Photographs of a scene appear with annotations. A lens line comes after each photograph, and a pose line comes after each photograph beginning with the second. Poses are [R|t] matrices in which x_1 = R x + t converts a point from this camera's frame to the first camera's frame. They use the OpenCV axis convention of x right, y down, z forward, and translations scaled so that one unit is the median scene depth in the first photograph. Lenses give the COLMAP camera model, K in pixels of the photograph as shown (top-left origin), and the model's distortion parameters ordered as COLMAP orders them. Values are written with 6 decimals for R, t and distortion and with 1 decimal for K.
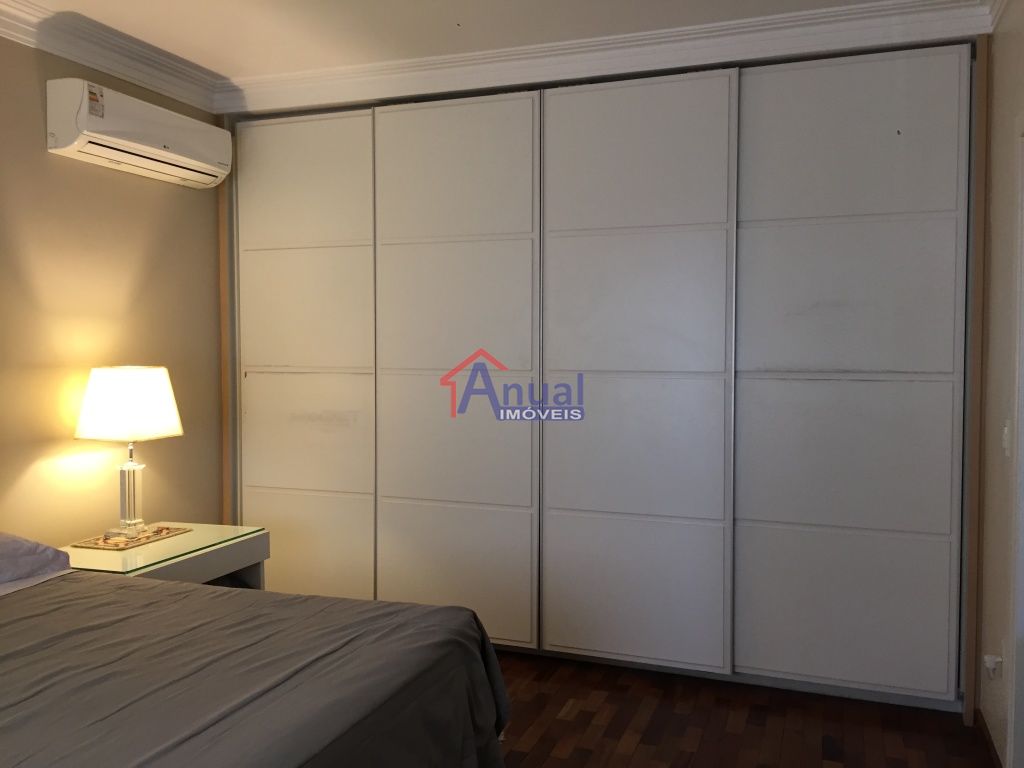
lens RADIAL K [[879.5, 0, 511.3], [0, 879.5, 374.4], [0, 0, 1]] dist [0.085934, -0.111901]
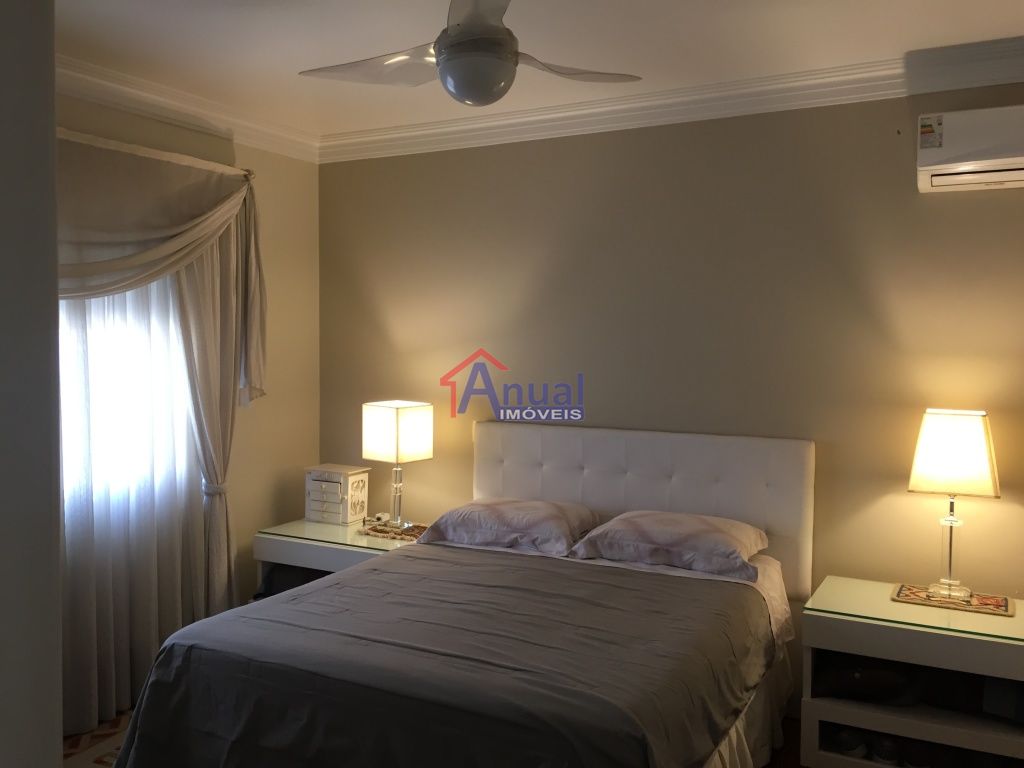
lens RADIAL K [[879.5, 0, 511.3], [0, 879.5, 374.4], [0, 0, 1]] dist [0.085934, -0.111901]
pose [[-0.125734, 0.032104, -0.991544, 0.802676], [-0.043645, 0.998330, 0.037858, -0.092682], [0.991103, 0.048036, -0.124123, 1.000094]]
